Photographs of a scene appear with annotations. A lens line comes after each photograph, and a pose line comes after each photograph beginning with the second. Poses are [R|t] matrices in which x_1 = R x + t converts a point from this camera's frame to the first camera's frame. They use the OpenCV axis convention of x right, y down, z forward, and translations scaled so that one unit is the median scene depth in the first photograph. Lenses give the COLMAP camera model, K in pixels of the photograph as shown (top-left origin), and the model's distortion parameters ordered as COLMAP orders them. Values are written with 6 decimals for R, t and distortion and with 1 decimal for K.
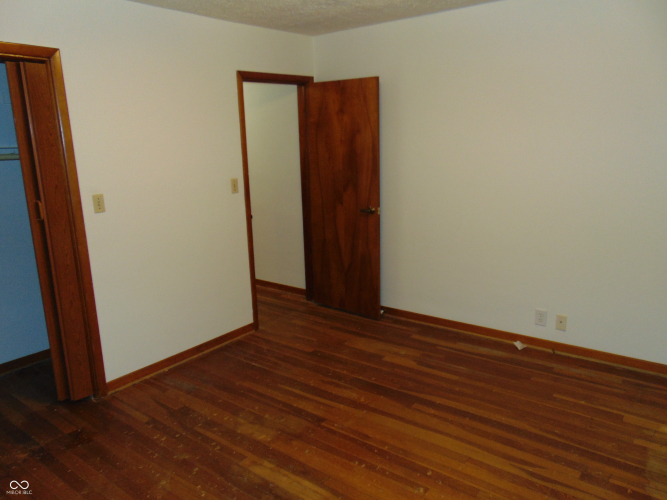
lens RADIAL K [[497.1, 0, 334.0], [0, 497.1, 251.3], [0, 0, 1]] dist [-0.034856, 0.060893]
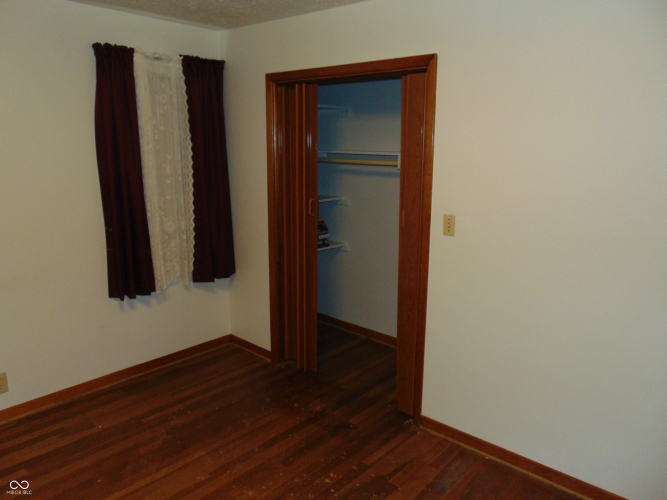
lens RADIAL K [[497.1, 0, 334.0], [0, 497.1, 251.3], [0, 0, 1]] dist [-0.034856, 0.060893]
pose [[-0.063770, 0.231010, -0.970859, 0.395412], [-0.229716, 0.943318, 0.239546, -0.215894], [0.971166, 0.238298, -0.007088, 0.822652]]
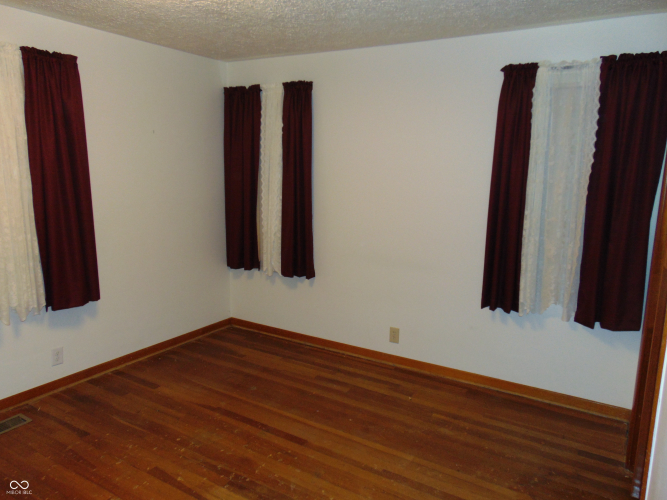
lens RADIAL K [[497.1, 0, 334.0], [0, 497.1, 251.3], [0, 0, 1]] dist [-0.034856, 0.060893]
pose [[-0.991999, 0.025844, -0.123575, -0.134698], [-0.025197, 0.918603, 0.394378, -0.307482], [0.123709, 0.394336, -0.910602, 1.335092]]
